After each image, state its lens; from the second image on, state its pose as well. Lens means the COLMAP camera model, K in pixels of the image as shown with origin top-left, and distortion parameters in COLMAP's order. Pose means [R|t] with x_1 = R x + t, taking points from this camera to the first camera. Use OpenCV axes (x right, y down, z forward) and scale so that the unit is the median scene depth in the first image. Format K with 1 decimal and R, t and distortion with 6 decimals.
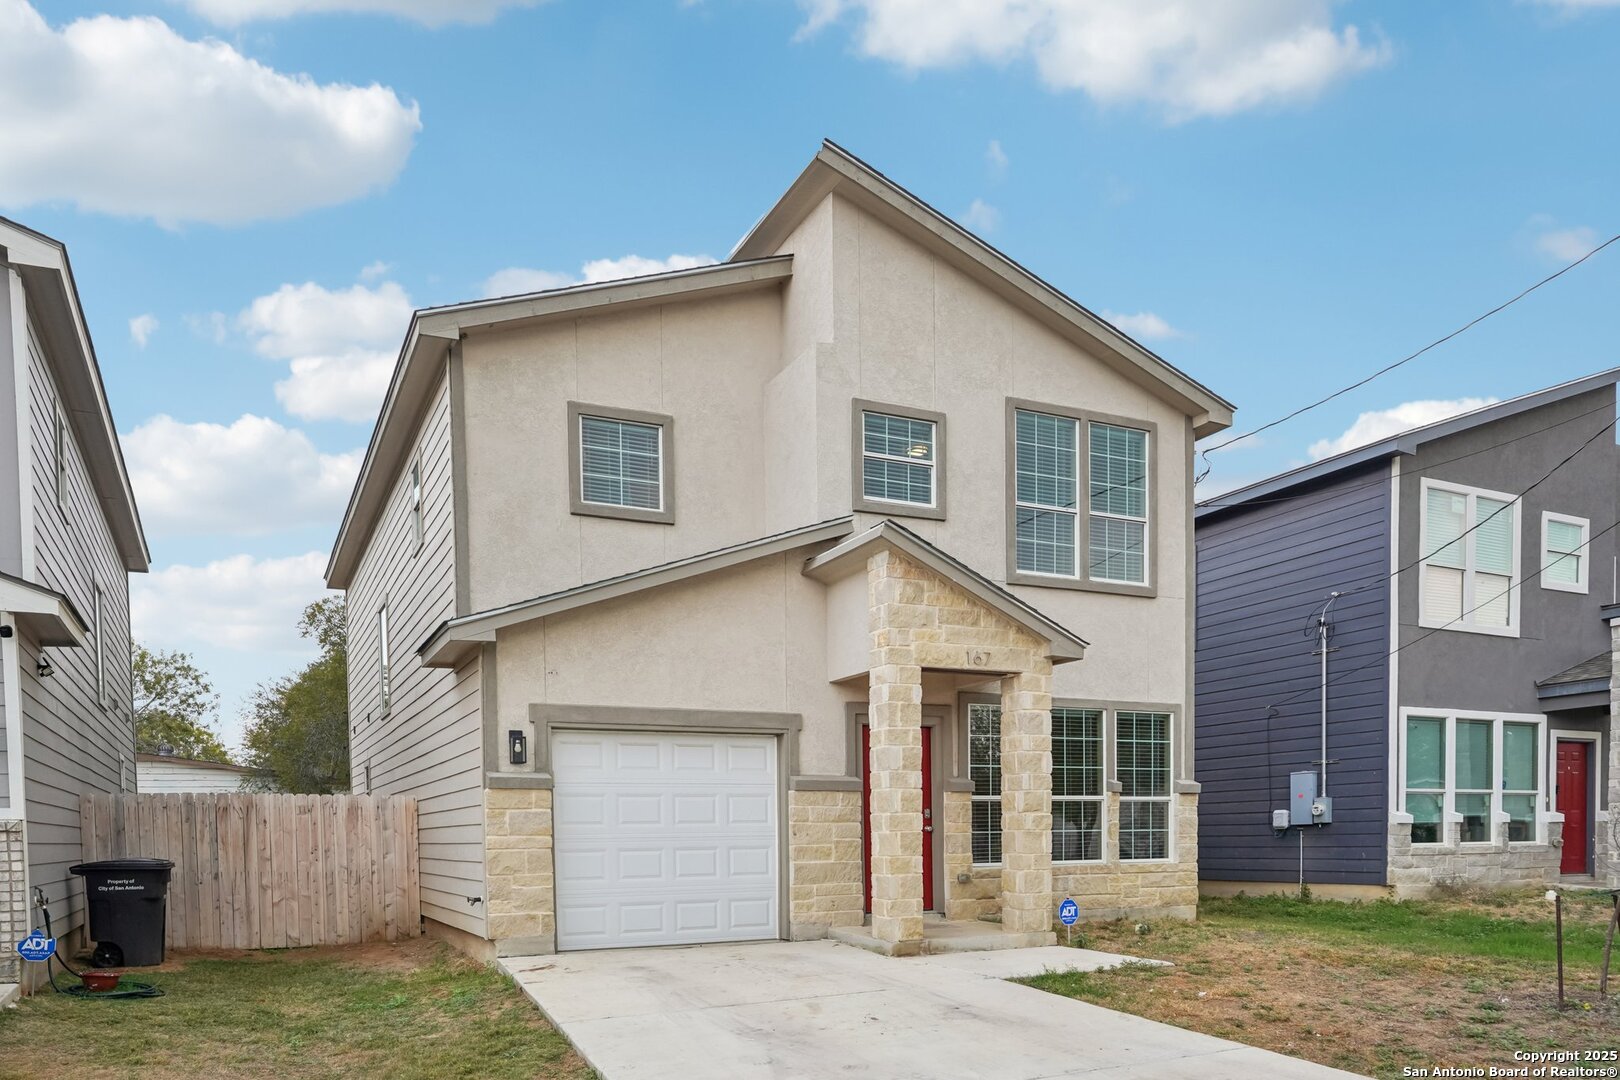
lens RADIAL K [[1143.1, 0, 797.9], [0, 1143.1, 867.0], [0, 0, 1]] dist [-0.002755, -0.001296]
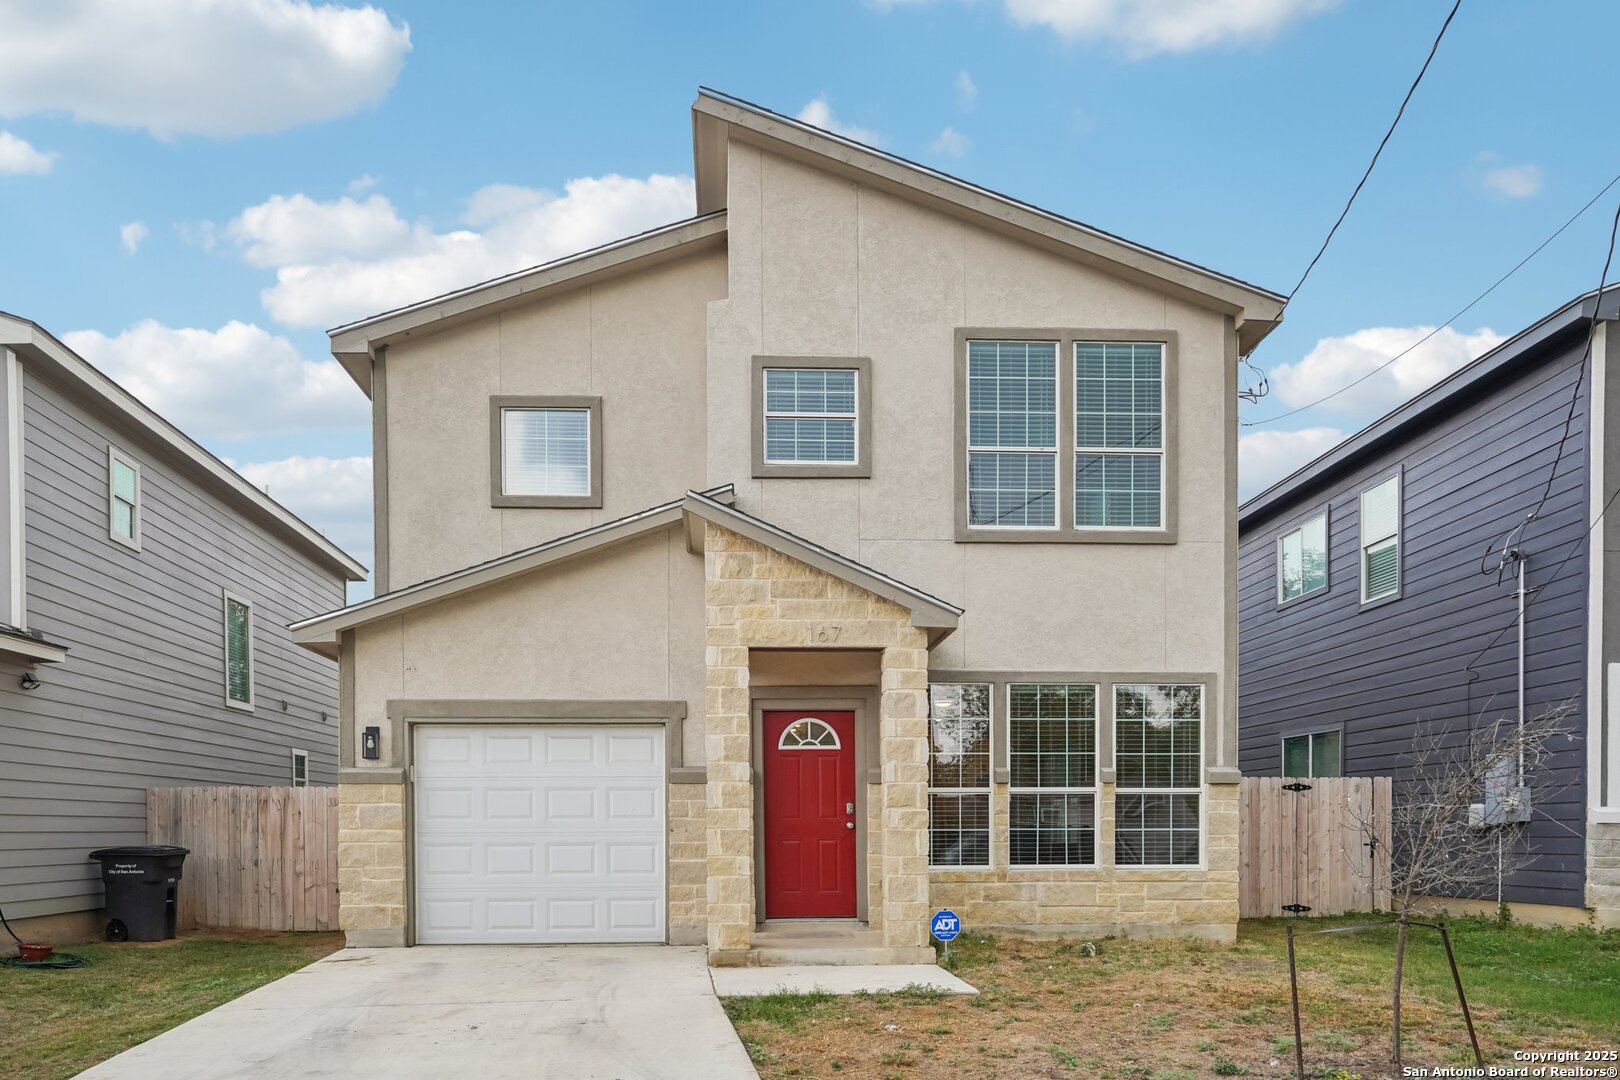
lens RADIAL K [[1263.7, 0, 825.6], [0, 1263.7, 829.6], [0, 0, 1]] dist [0.000748, -0.000398]
pose [[0.927936, 0.010404, -0.372594, 0.467490], [-0.019509, 0.999596, -0.020673, -0.009840], [0.372228, 0.026453, 0.927764, 0.086868]]
